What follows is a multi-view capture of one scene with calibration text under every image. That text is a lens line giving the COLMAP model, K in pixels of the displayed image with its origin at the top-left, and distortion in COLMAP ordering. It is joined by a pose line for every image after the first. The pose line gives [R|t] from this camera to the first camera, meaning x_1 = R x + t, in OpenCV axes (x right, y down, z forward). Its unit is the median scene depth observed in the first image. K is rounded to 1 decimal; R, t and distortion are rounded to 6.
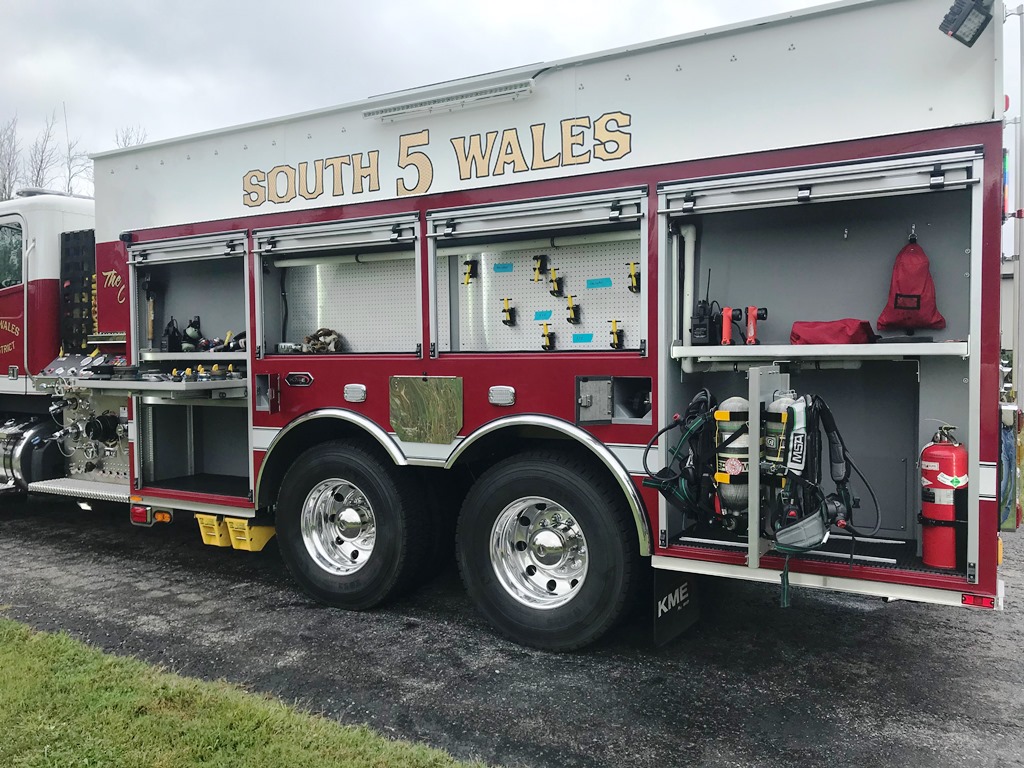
lens RADIAL K [[849.5, 0, 512.0], [0, 849.5, 384.0], [0, 0, 1]] dist [0.014857, -0.015573]
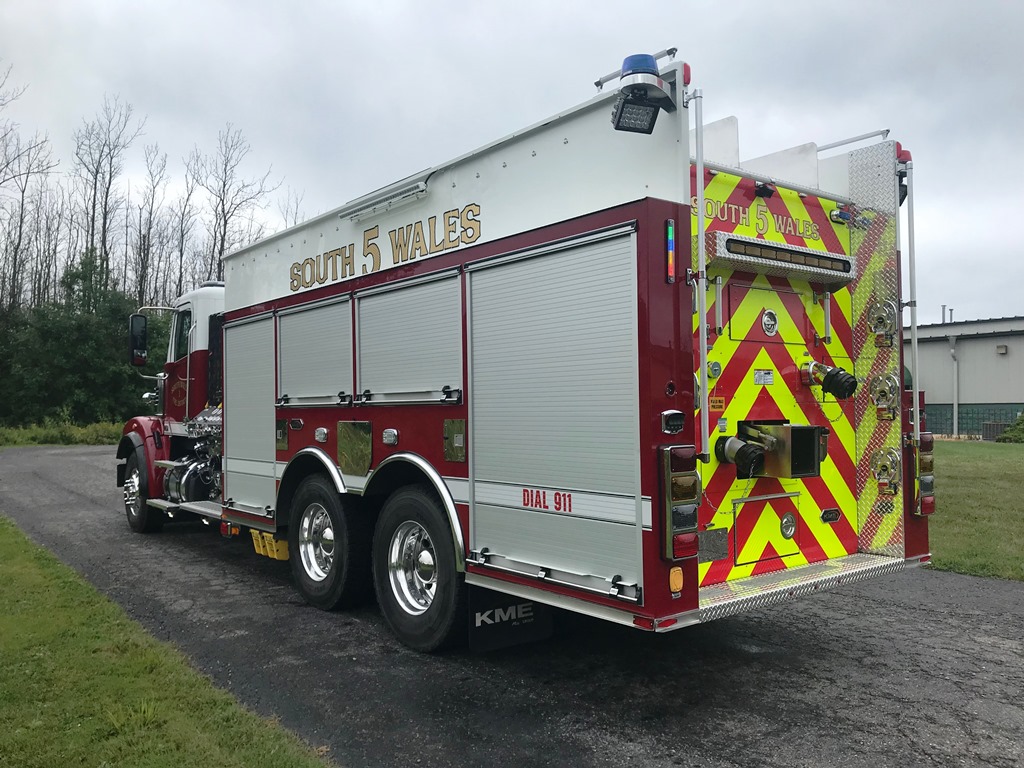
lens RADIAL K [[853.5, 0, 507.5], [0, 853.5, 373.2], [0, 0, 1]] dist [0.004096, -0.006141]
pose [[0.929104, -0.018227, -0.369368, 0.602547], [-0.009358, 0.997306, -0.072751, 0.009807], [0.369699, 0.071050, 0.926431, -0.093274]]
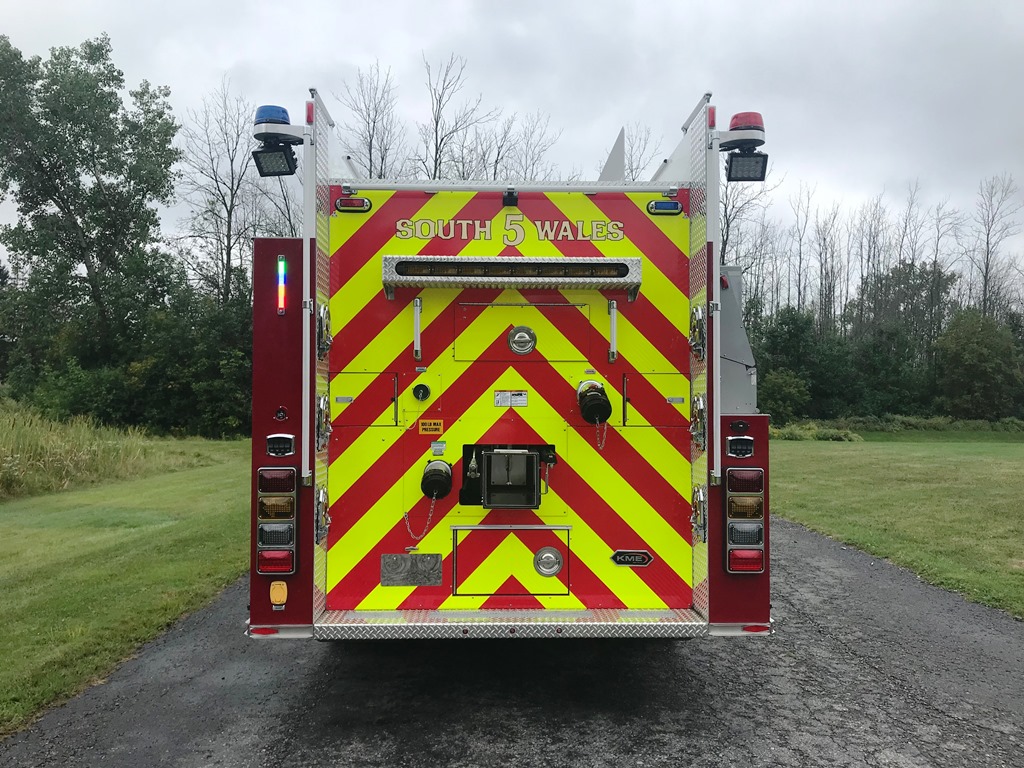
lens RADIAL K [[858.3, 0, 511.5], [0, 858.3, 362.1], [0, 0, 1]] dist [0.013842, -0.007541]
pose [[0.525817, -0.034953, -0.849880, 1.358038], [-0.039834, 0.997047, -0.065650, -0.042561], [0.849665, 0.068375, 0.522872, 0.486235]]
